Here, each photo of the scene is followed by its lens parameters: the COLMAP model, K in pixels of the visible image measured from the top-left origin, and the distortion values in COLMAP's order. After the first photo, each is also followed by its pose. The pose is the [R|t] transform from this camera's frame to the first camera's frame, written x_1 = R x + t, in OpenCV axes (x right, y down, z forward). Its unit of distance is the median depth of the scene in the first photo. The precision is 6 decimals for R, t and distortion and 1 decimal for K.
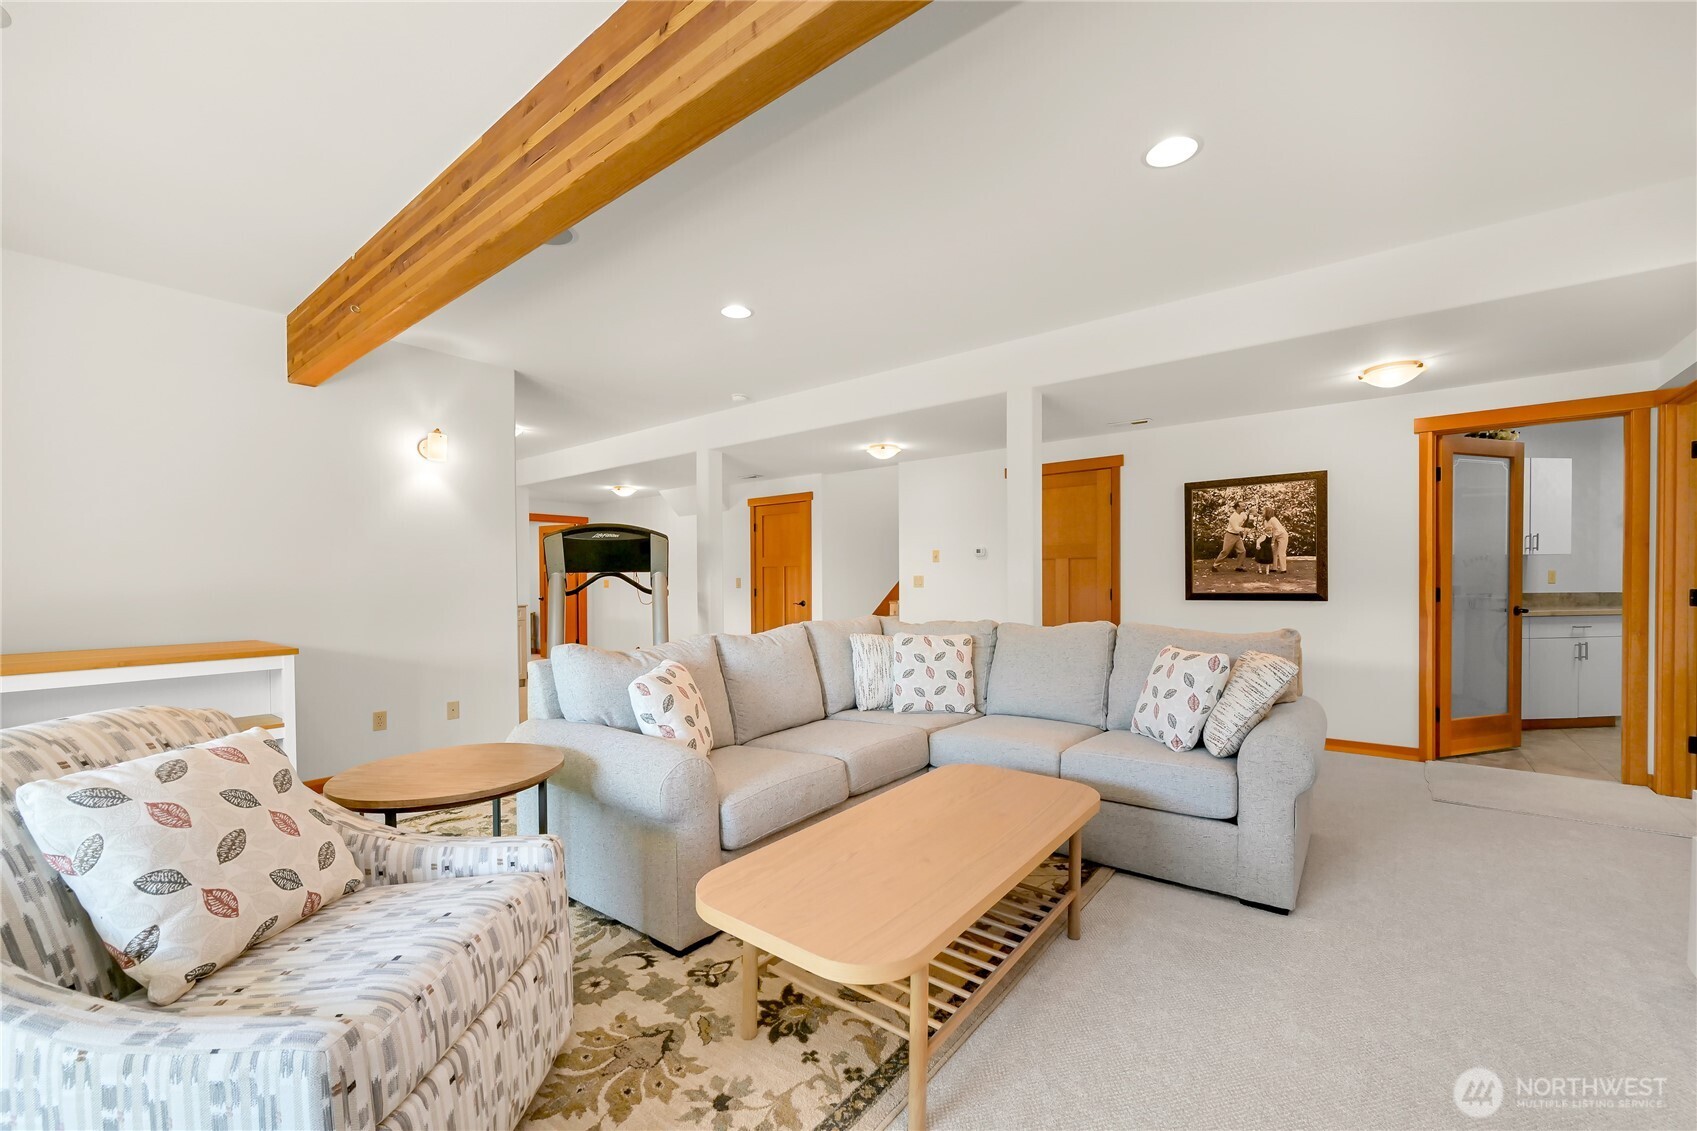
lens RADIAL K [[679.9, 0, 850.2], [0, 679.9, 575.4], [0, 0, 1]] dist [-0.002175, -0.000283]
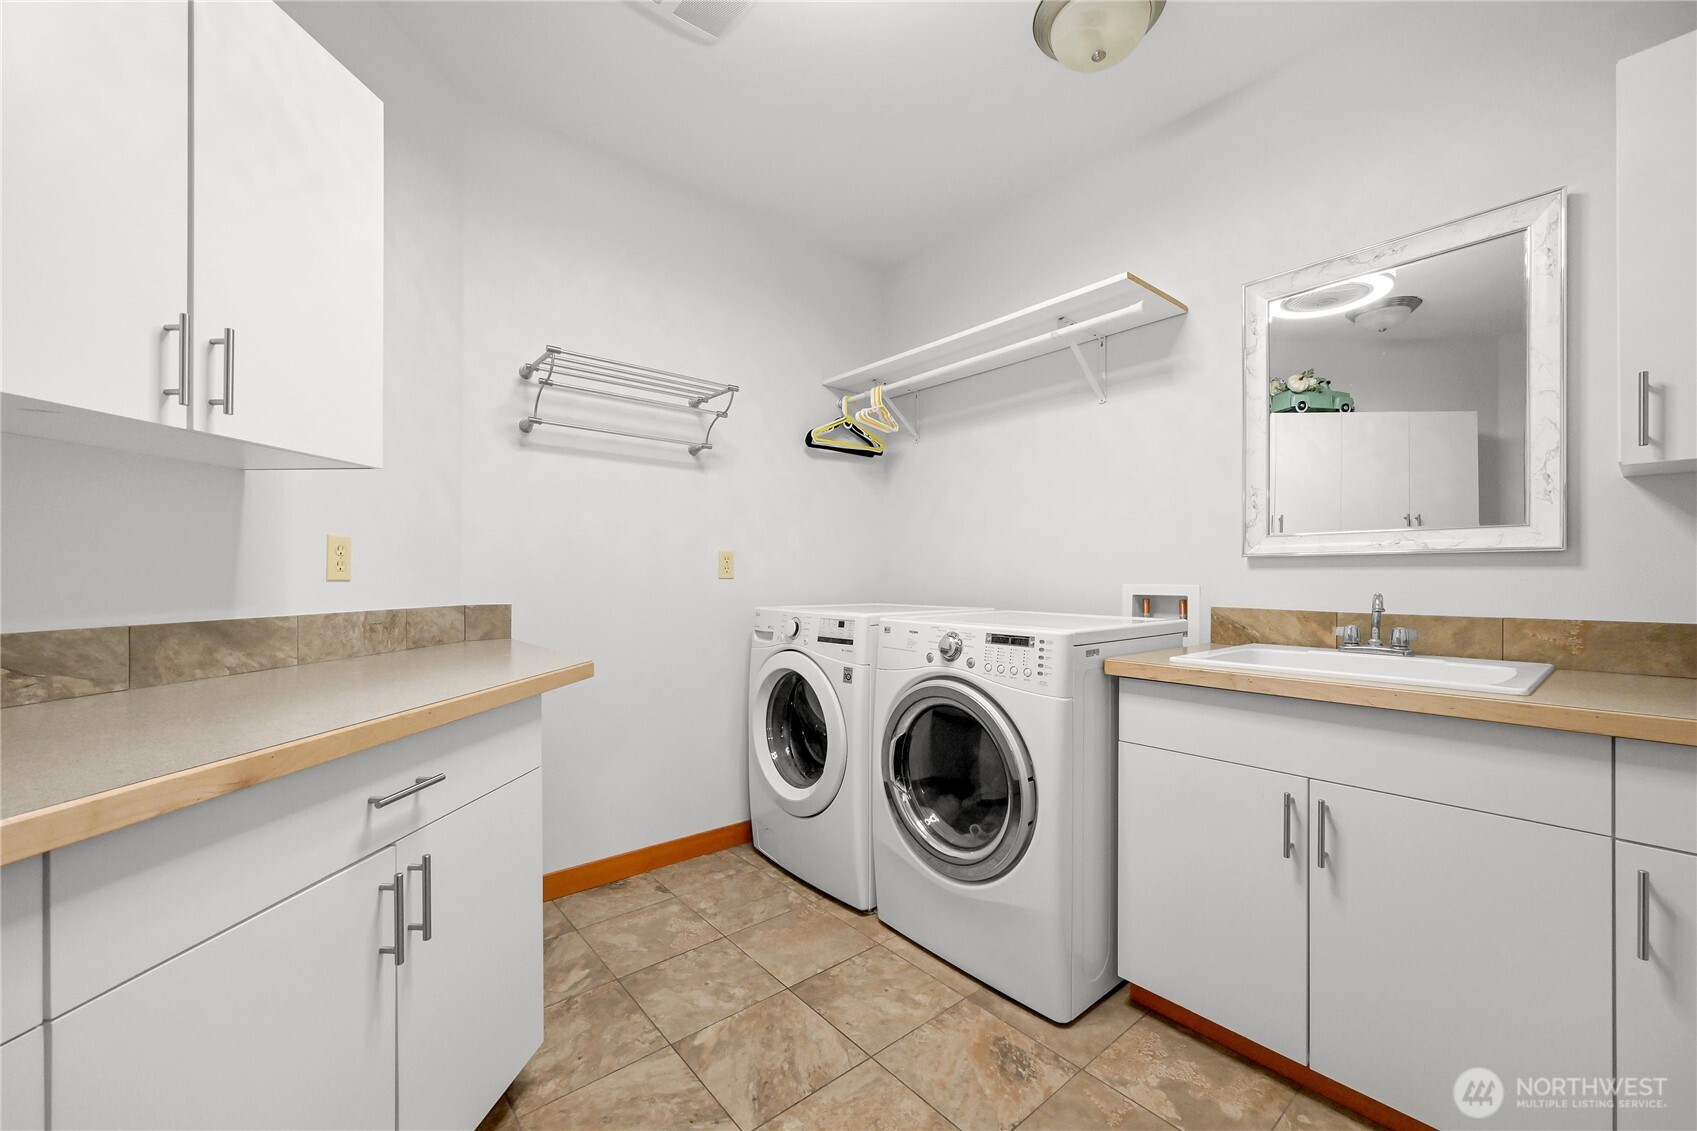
lens RADIAL K [[679.9, 0, 852.2], [0, 679.9, 571.3], [0, 0, 1]] dist [-0.002175, -0.000283]
pose [[0.207268, 0.001638, 0.978283, 0.846029], [0.007136, 0.999969, -0.003187, 0.010589], [-0.978258, 0.007642, 0.207250, 0.770224]]
